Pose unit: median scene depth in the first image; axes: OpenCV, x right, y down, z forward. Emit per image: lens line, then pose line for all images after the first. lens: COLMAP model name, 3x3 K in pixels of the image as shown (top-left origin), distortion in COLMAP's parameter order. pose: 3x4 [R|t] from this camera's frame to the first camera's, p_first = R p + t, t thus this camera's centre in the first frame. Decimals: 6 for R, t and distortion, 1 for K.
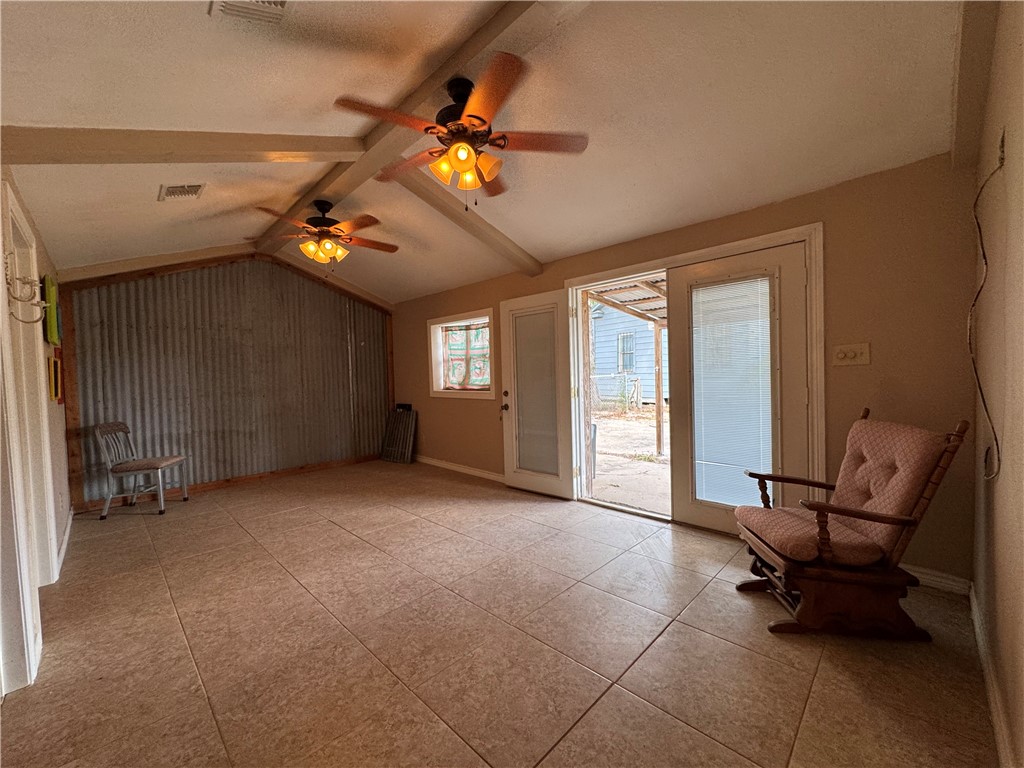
lens RADIAL K [[410.0, 0, 513.0], [0, 410.0, 381.8], [0, 0, 1]] dist [-0.006466, 0.000828]
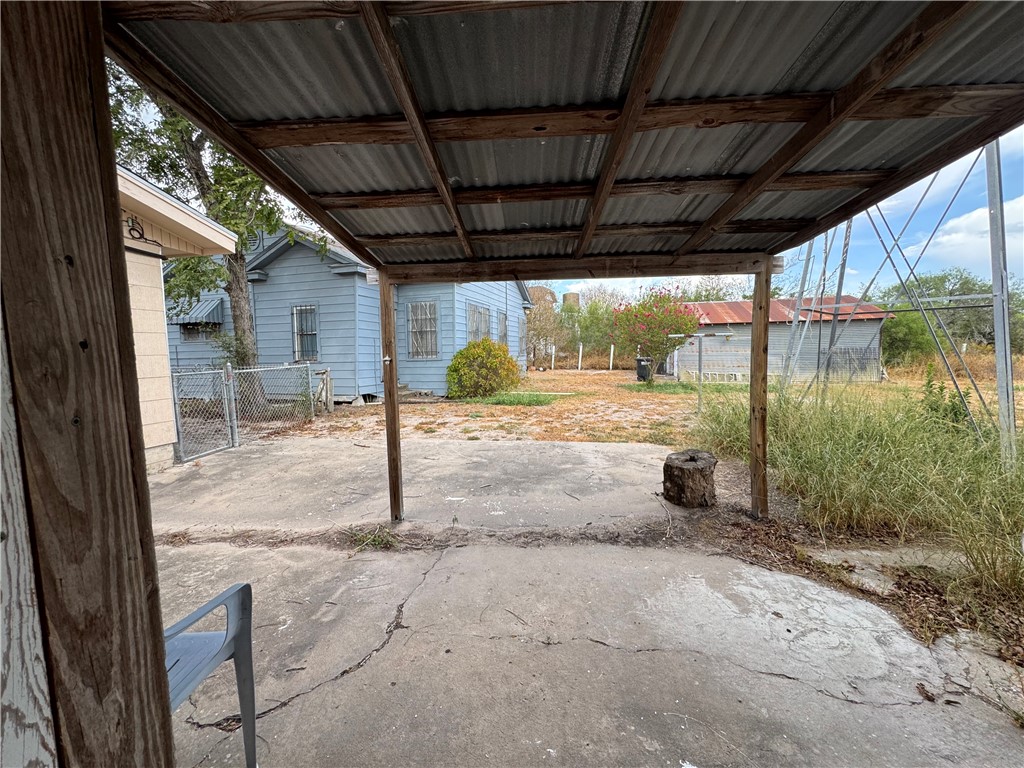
lens RADIAL K [[410.0, 0, 513.4], [0, 410.0, 384.7], [0, 0, 1]] dist [-0.006466, 0.000828]
pose [[0.731908, -0.049949, 0.679571, 0.056293], [0.021963, 0.998521, 0.049738, -0.010528], [-0.681050, -0.021478, 0.731922, 0.249372]]
